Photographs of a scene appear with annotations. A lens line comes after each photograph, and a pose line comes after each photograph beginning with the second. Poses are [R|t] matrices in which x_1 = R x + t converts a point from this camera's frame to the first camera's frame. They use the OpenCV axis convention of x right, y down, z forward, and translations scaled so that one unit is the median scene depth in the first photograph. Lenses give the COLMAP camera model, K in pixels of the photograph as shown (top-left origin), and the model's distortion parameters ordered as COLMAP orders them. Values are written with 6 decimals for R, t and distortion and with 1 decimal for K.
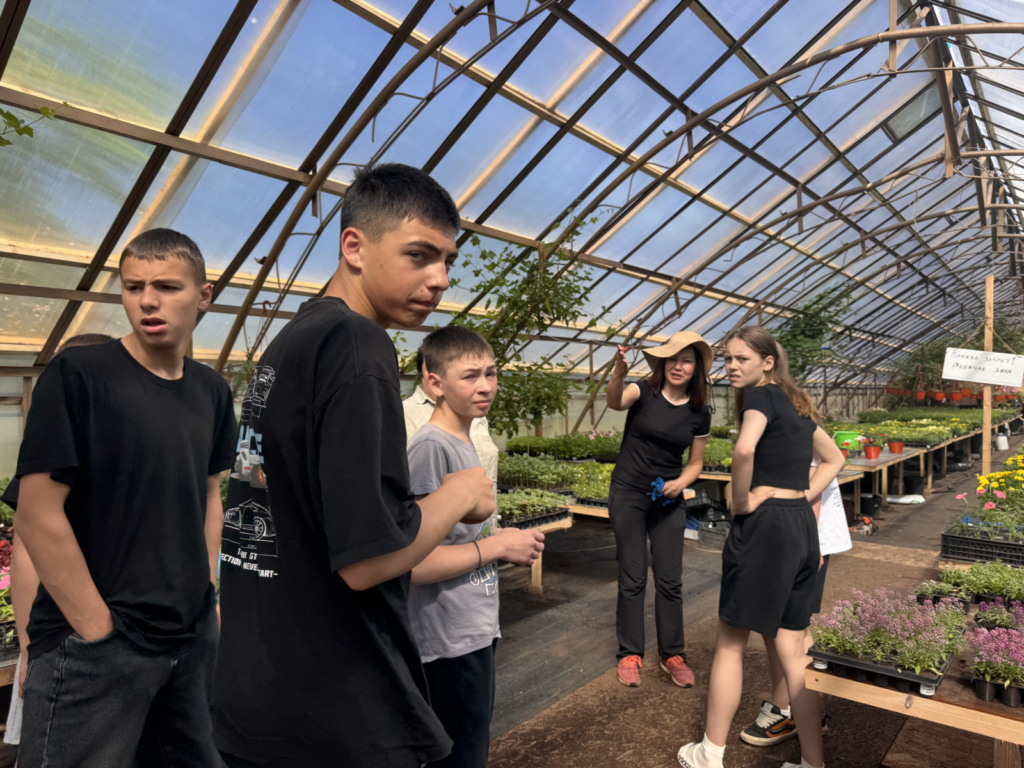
lens RADIAL K [[711.1, 0, 512.0], [0, 711.1, 384.0], [0, 0, 1]] dist [0.000736, -0.000172]
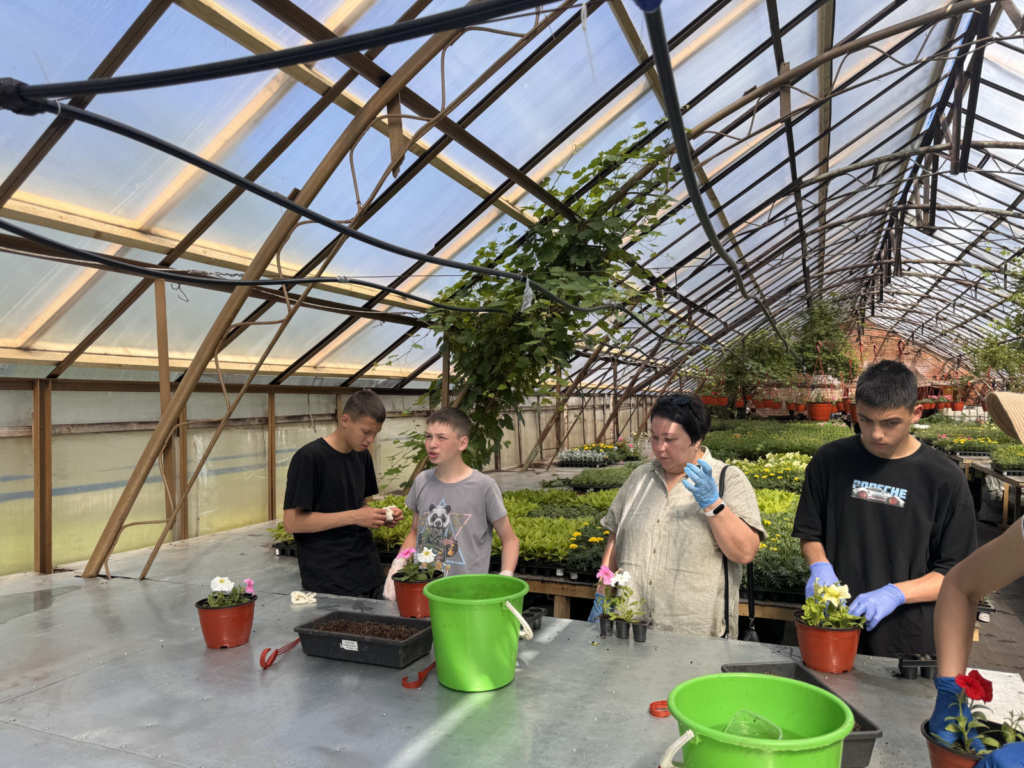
lens RADIAL K [[711.1, 0, 512.0], [0, 711.1, 384.0], [0, 0, 1]] dist [0.000736, -0.000172]
pose [[0.963859, 0.001708, 0.266408, 0.185719], [0.001129, 0.999944, -0.010494, 0.001222], [-0.266411, 0.010415, 0.963803, 0.421186]]
